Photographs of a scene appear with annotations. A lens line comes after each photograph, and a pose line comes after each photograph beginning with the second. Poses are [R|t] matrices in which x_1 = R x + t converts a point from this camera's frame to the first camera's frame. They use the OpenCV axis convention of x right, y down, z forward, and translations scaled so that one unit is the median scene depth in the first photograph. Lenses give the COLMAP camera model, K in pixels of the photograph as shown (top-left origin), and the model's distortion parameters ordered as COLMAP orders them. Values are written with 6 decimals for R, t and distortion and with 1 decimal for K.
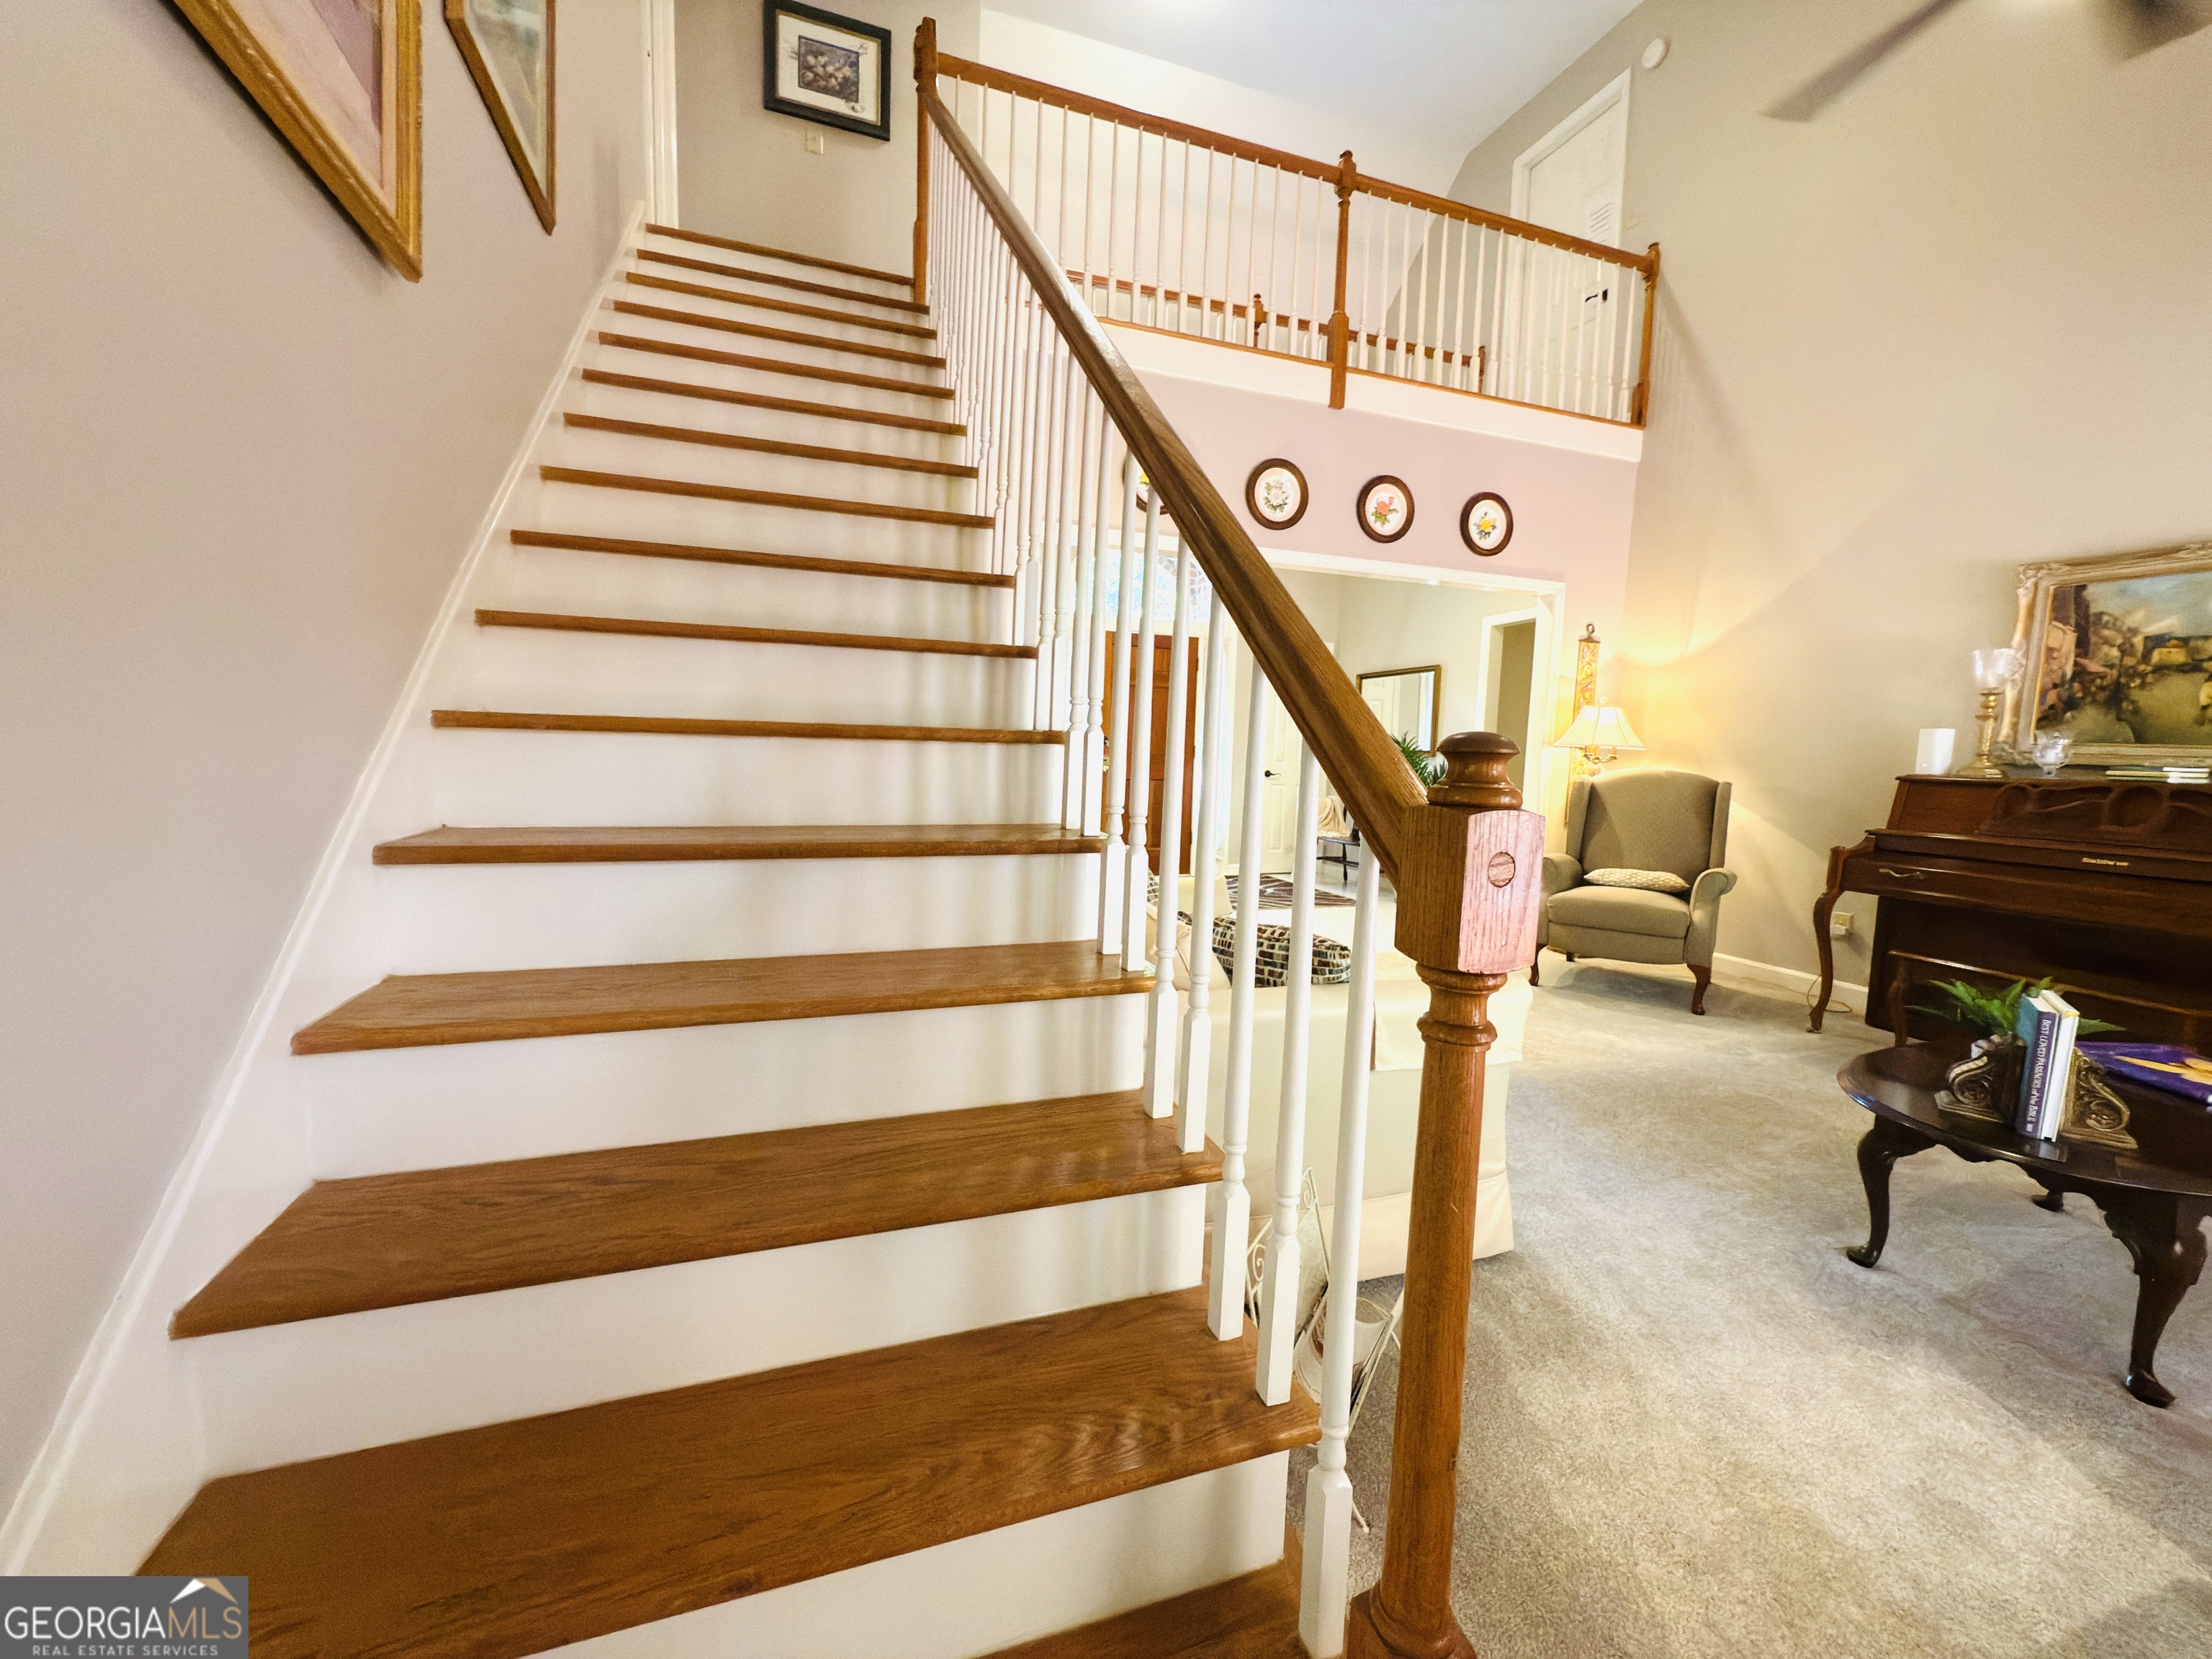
lens RADIAL K [[883.8, 0, 1103.6], [0, 883.8, 832.0], [0, 0, 1]] dist [0.000340, 0.000063]
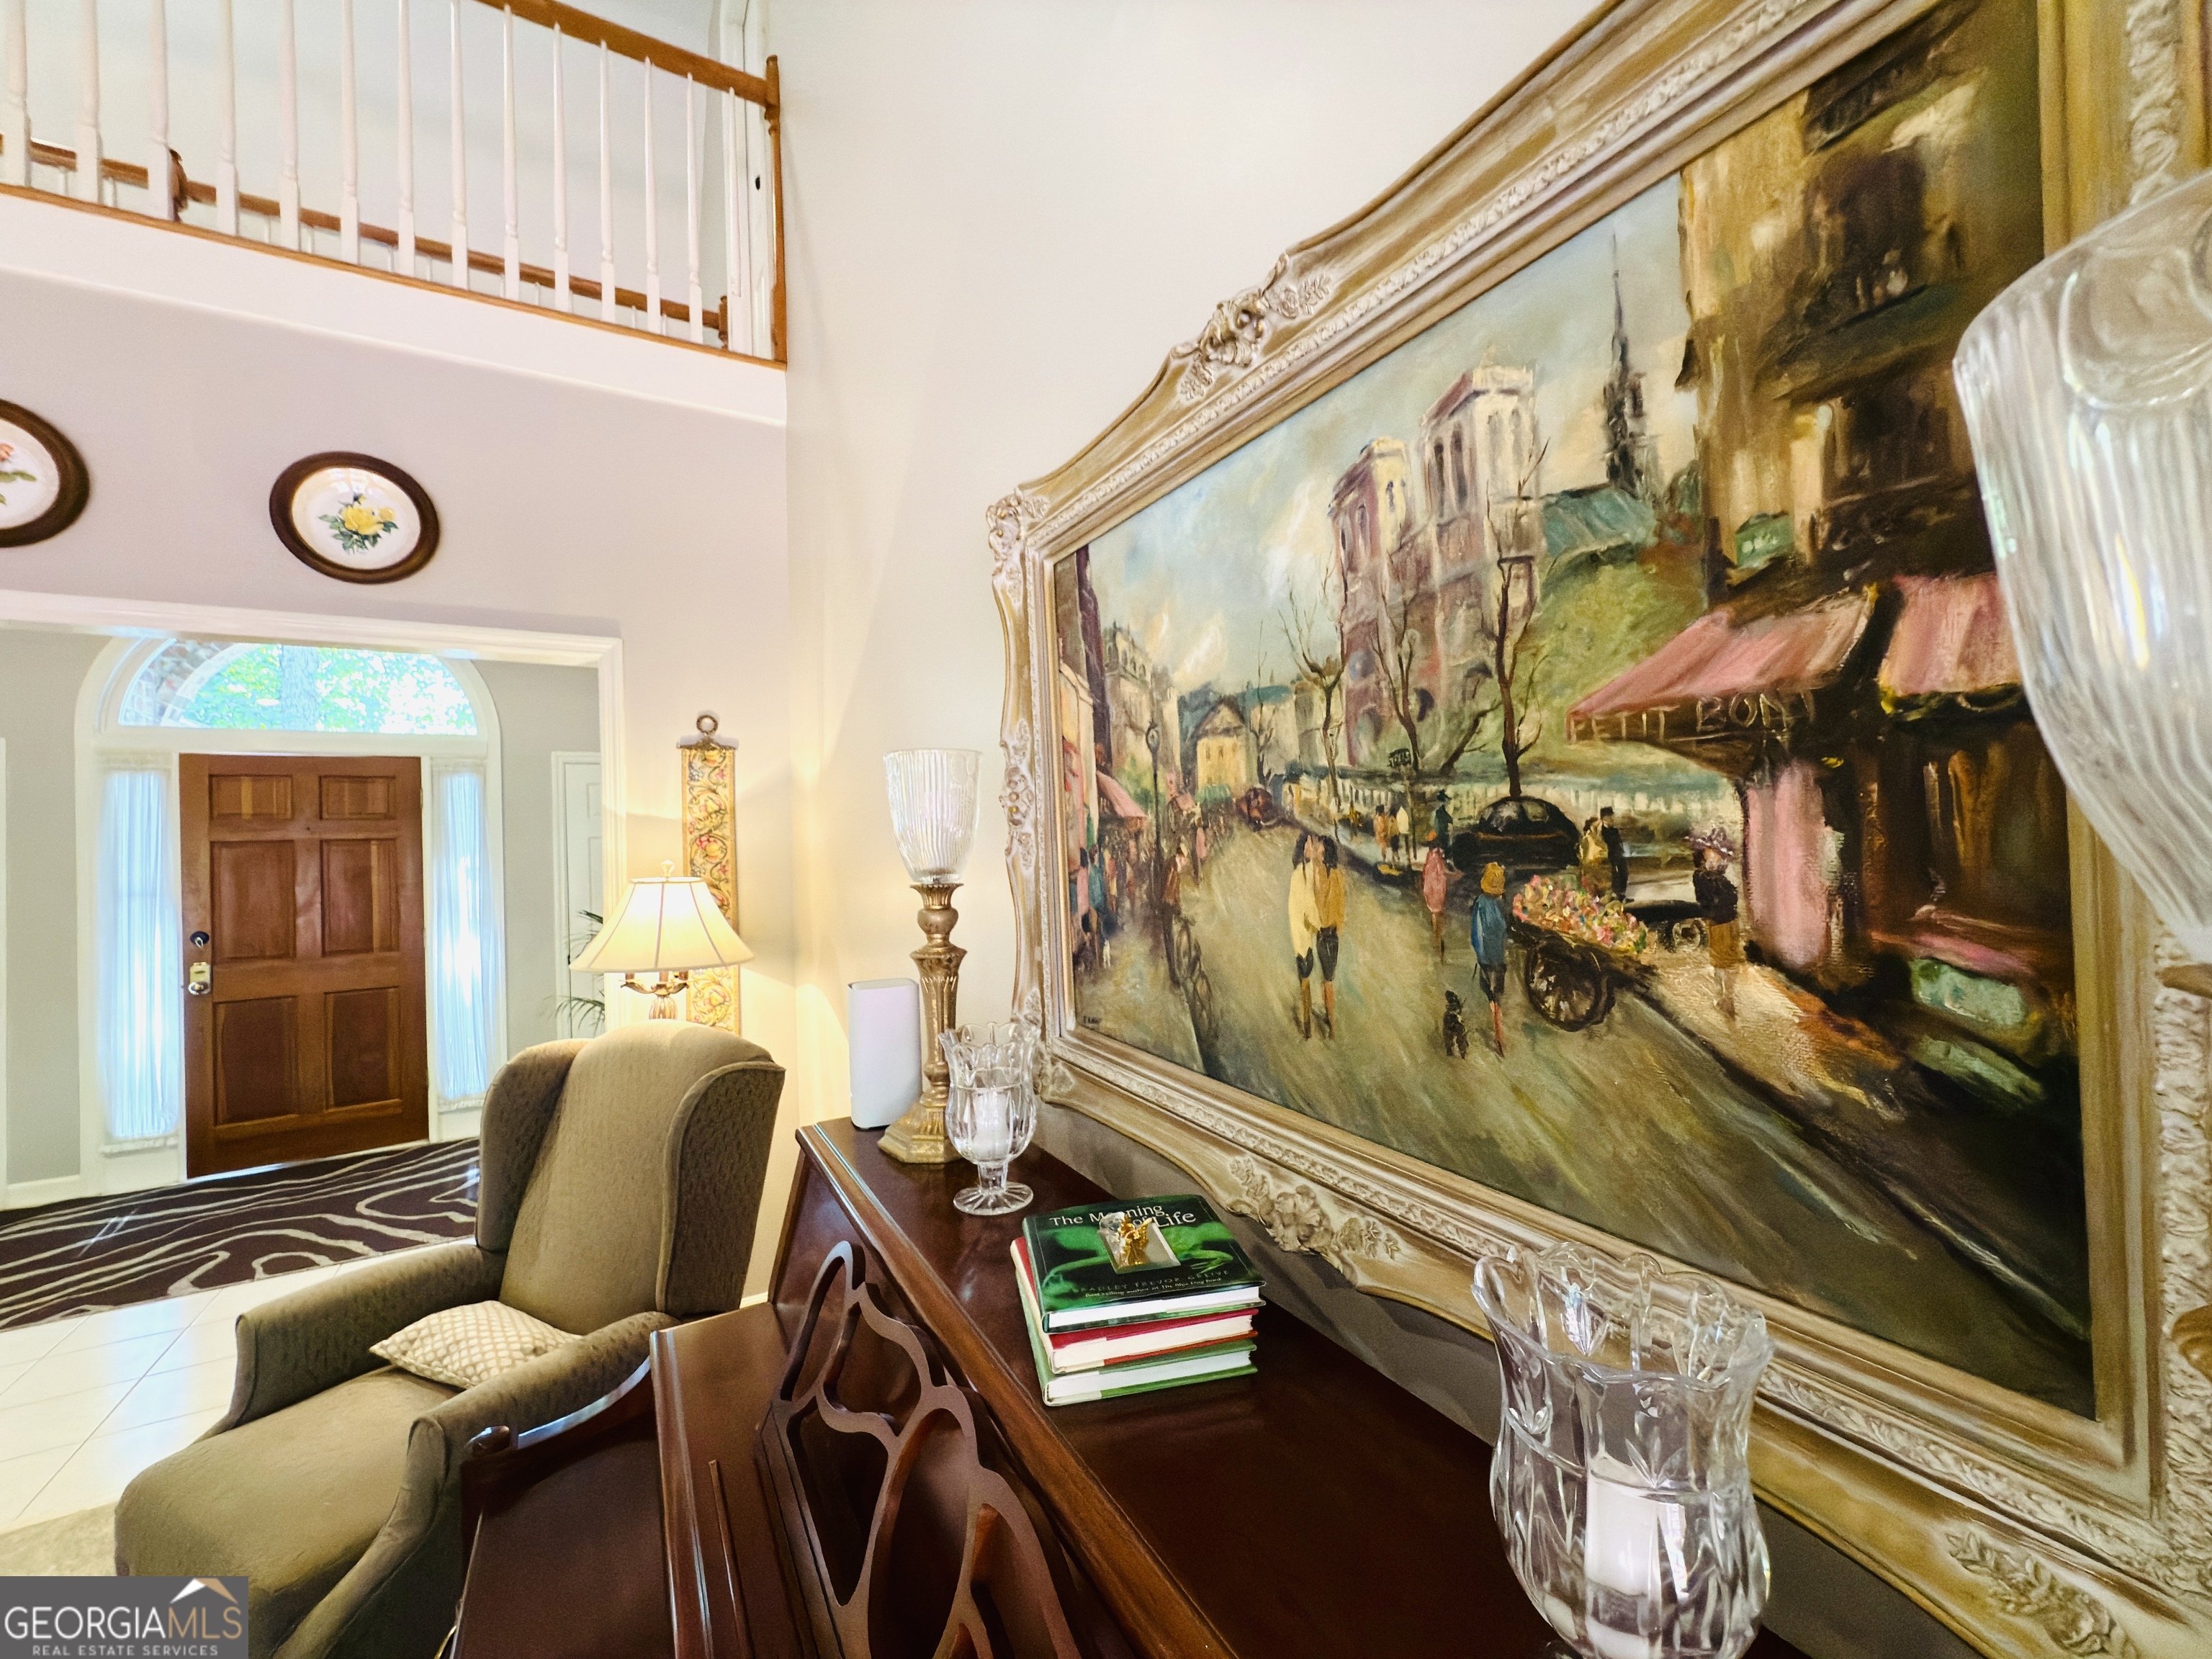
lens RADIAL K [[883.8, 0, 1108.3], [0, 883.8, 828.9], [0, 0, 1]] dist [0.000340, 0.000063]
pose [[0.982650, -0.057389, 0.176369, 1.070835], [0.077267, 0.991145, -0.107989, -0.145825], [-0.168610, 0.119743, 0.978382, 0.708724]]
